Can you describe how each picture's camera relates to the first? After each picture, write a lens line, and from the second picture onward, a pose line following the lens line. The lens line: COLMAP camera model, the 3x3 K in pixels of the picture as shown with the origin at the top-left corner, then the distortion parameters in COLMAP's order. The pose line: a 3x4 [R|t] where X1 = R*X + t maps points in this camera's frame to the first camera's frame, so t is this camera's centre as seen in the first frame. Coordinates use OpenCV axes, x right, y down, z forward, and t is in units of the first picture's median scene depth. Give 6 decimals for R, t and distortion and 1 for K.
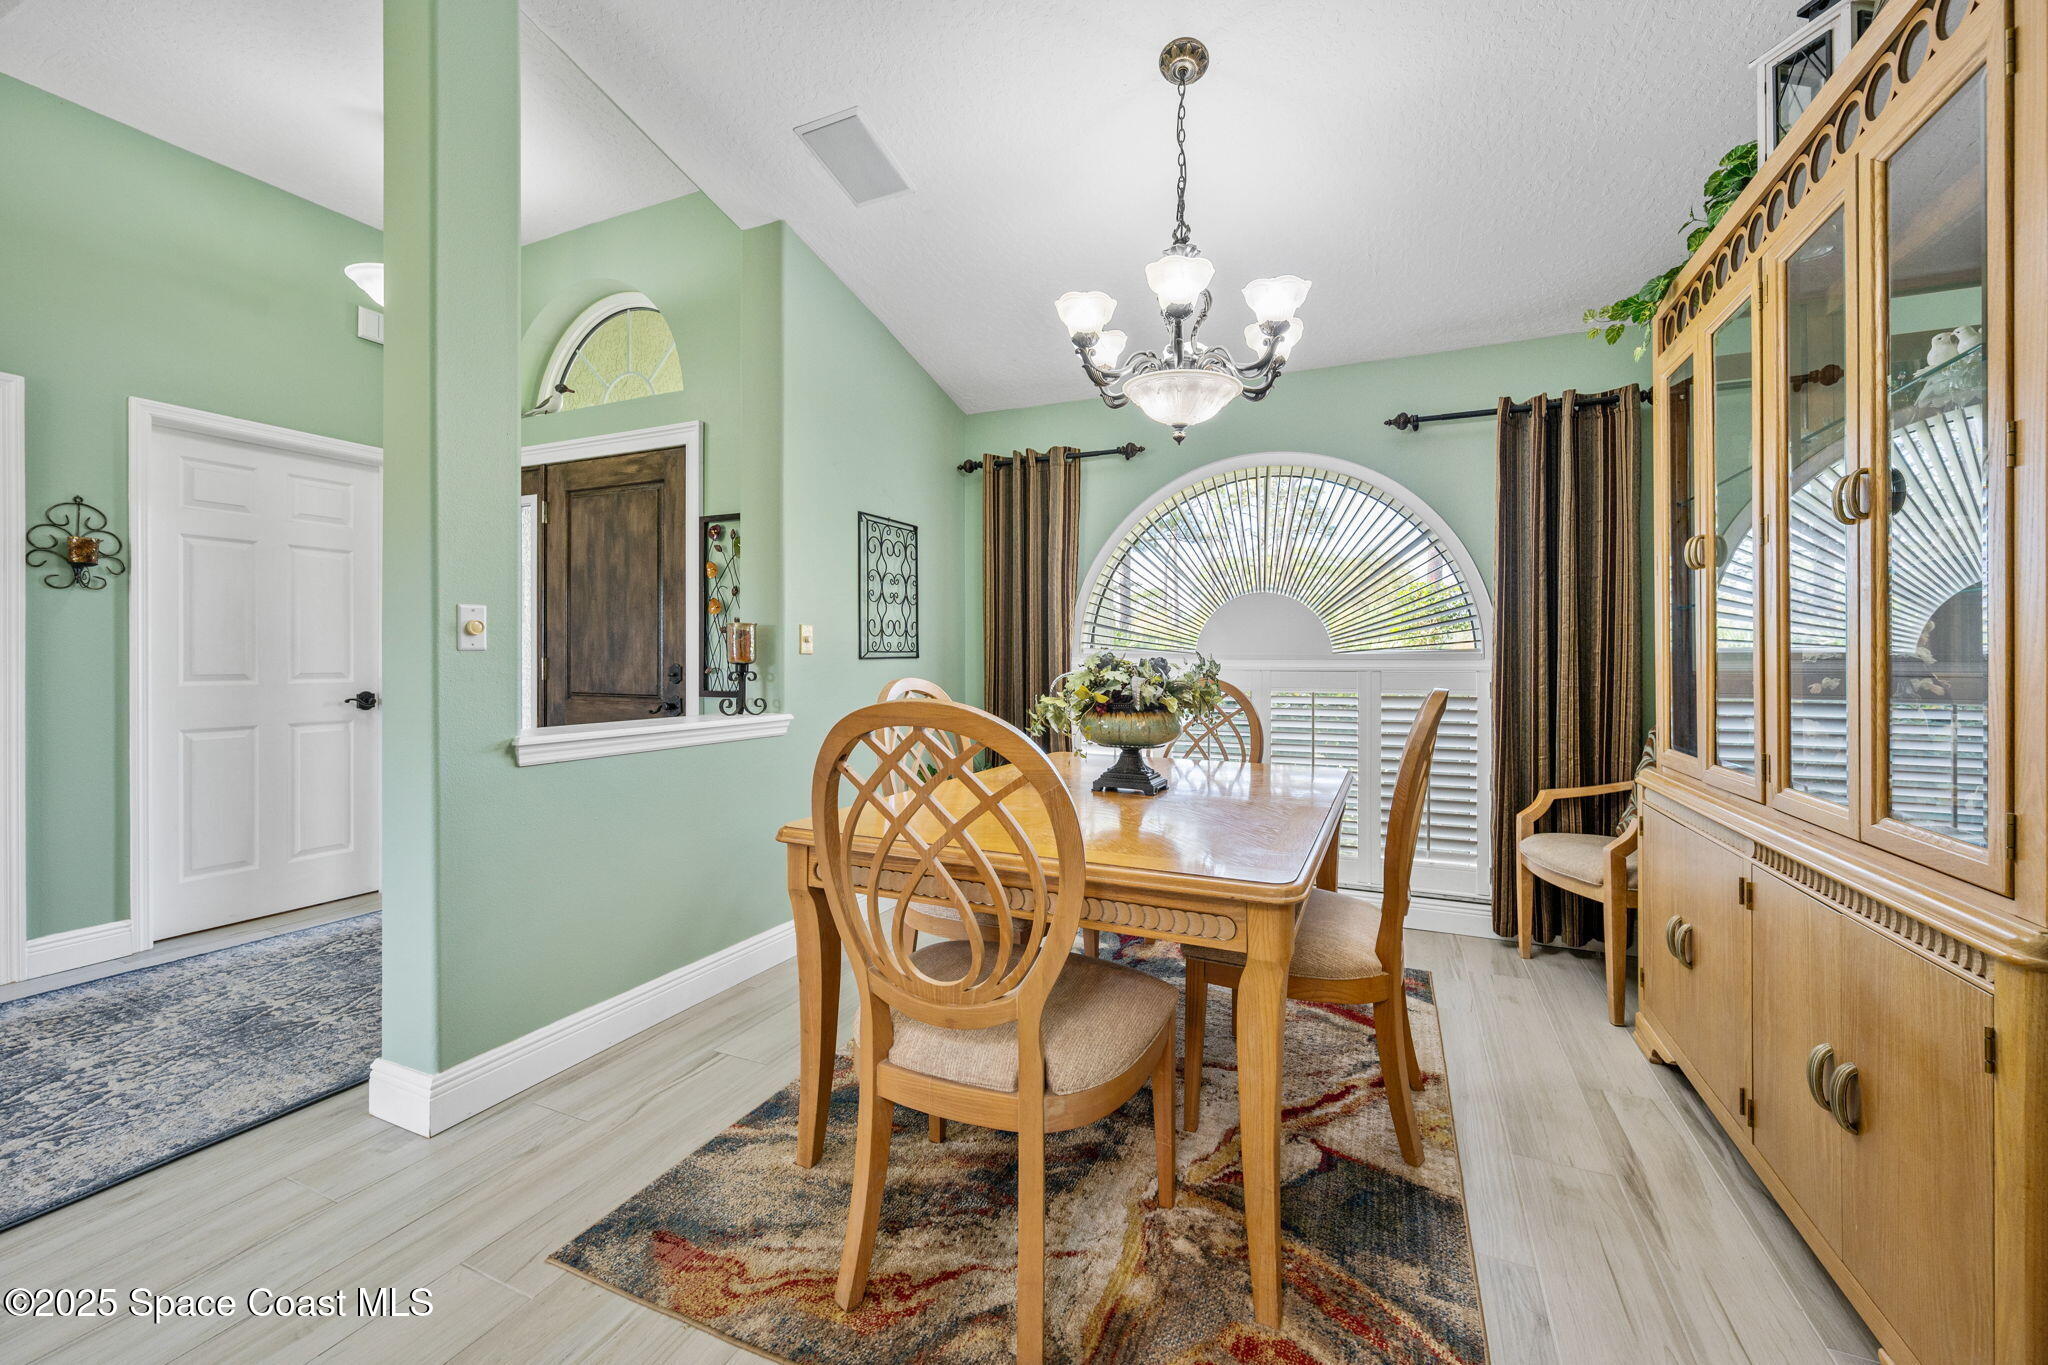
lens RADIAL K [[816.7, 0, 1024.6], [0, 816.7, 665.6], [0, 0, 1]] dist [-0.003037, 0.000929]
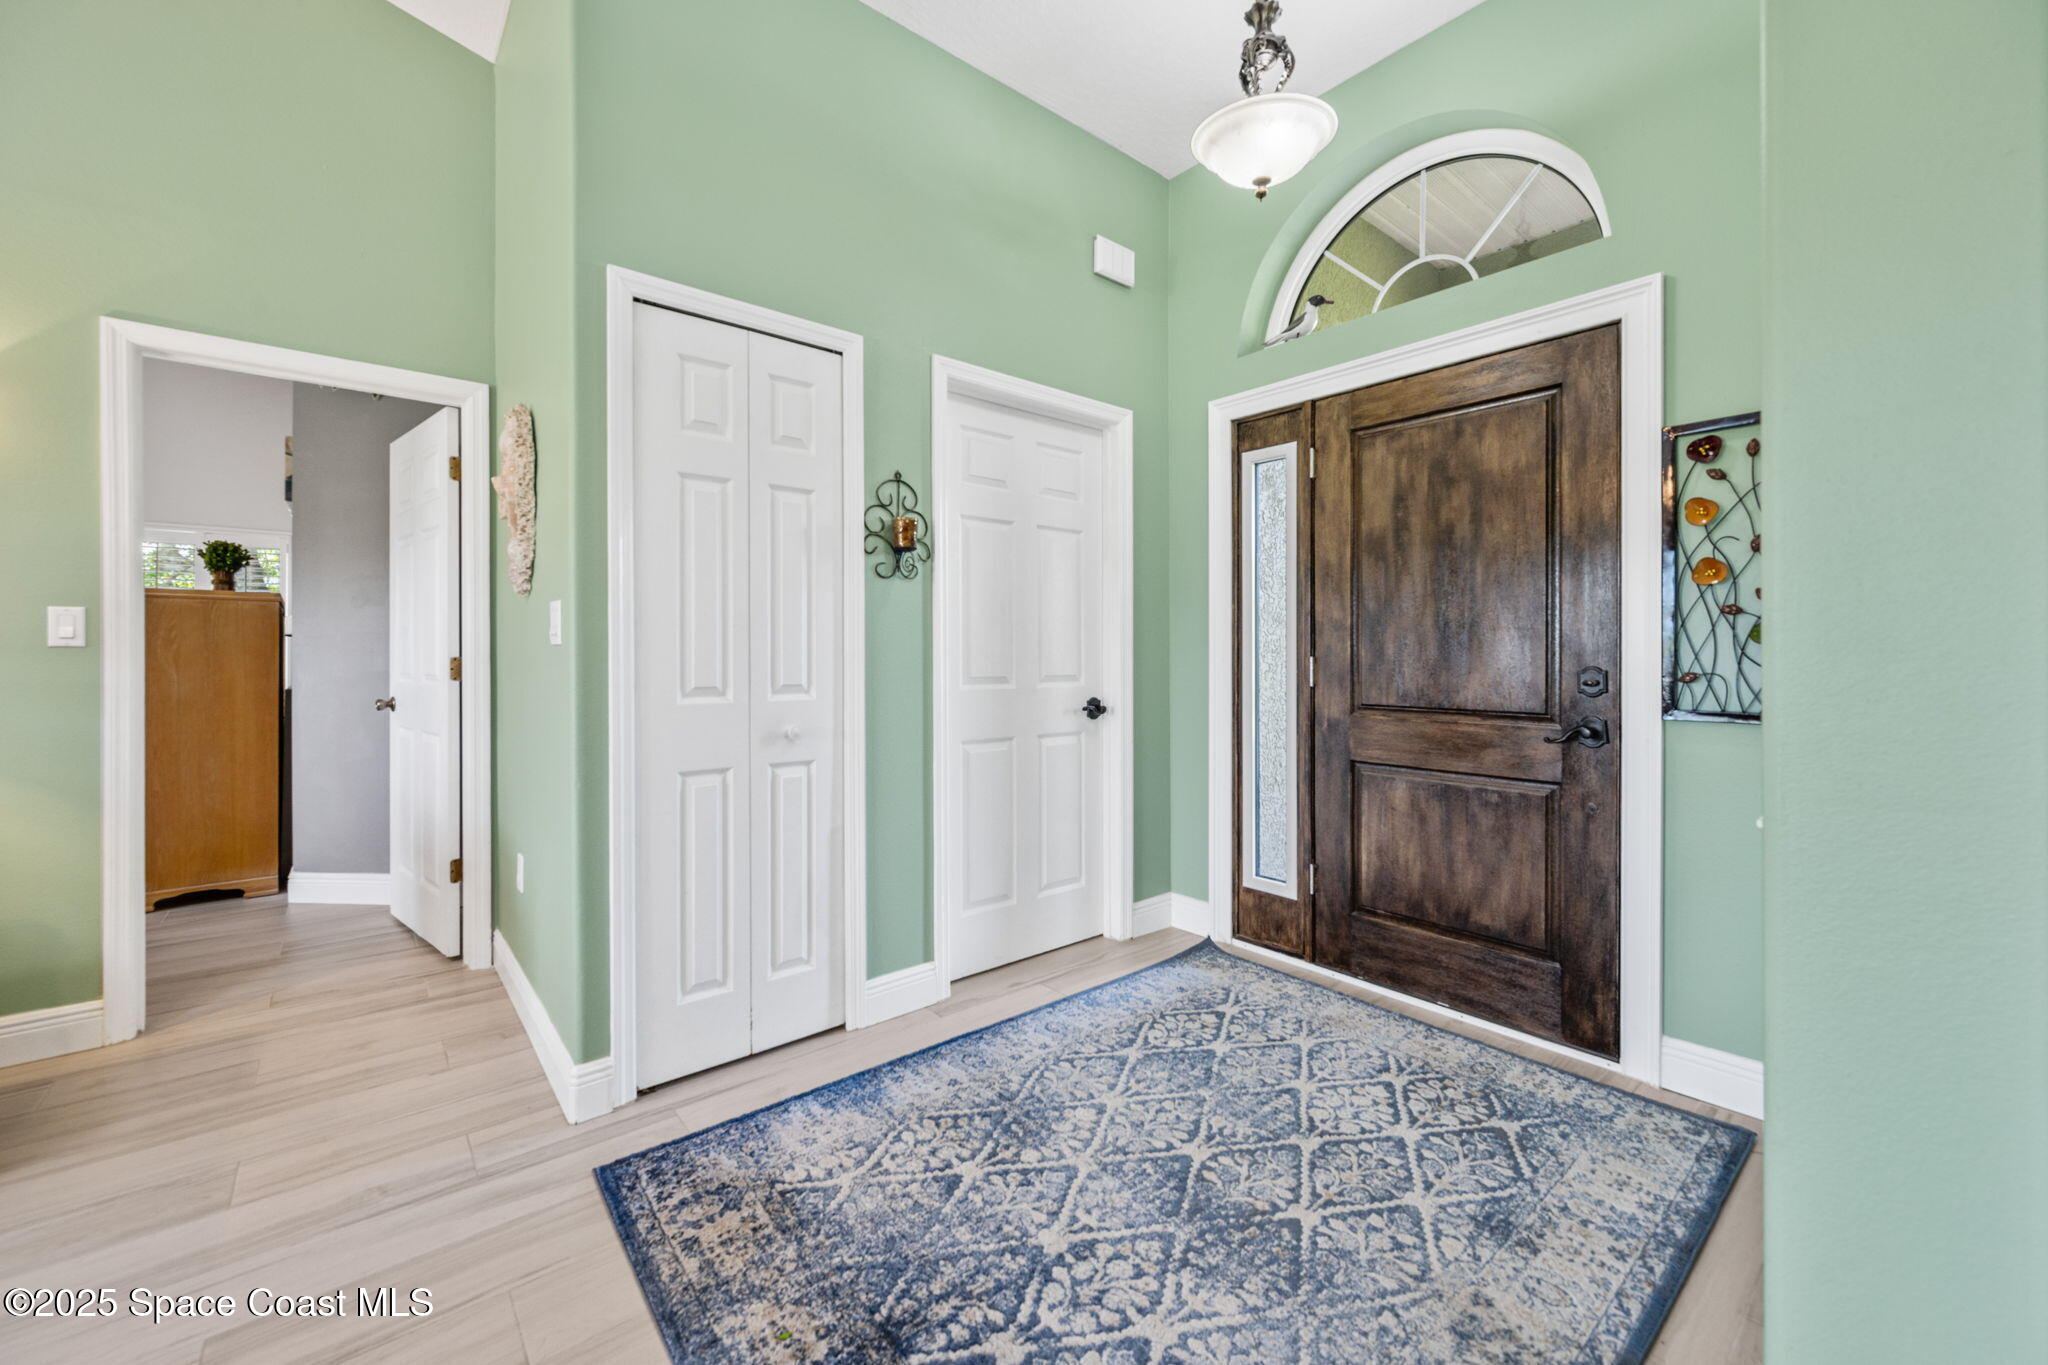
lens RADIAL K [[816.7, 0, 1024.0], [0, 816.7, 662.4], [0, 0, 1]] dist [-0.003037, 0.000929]
pose [[0.900751, 0.000930, -0.434334, -0.638219], [-0.001917, 0.999996, -0.001835, -0.003161], [0.434331, 0.002485, 0.900750, 0.262787]]
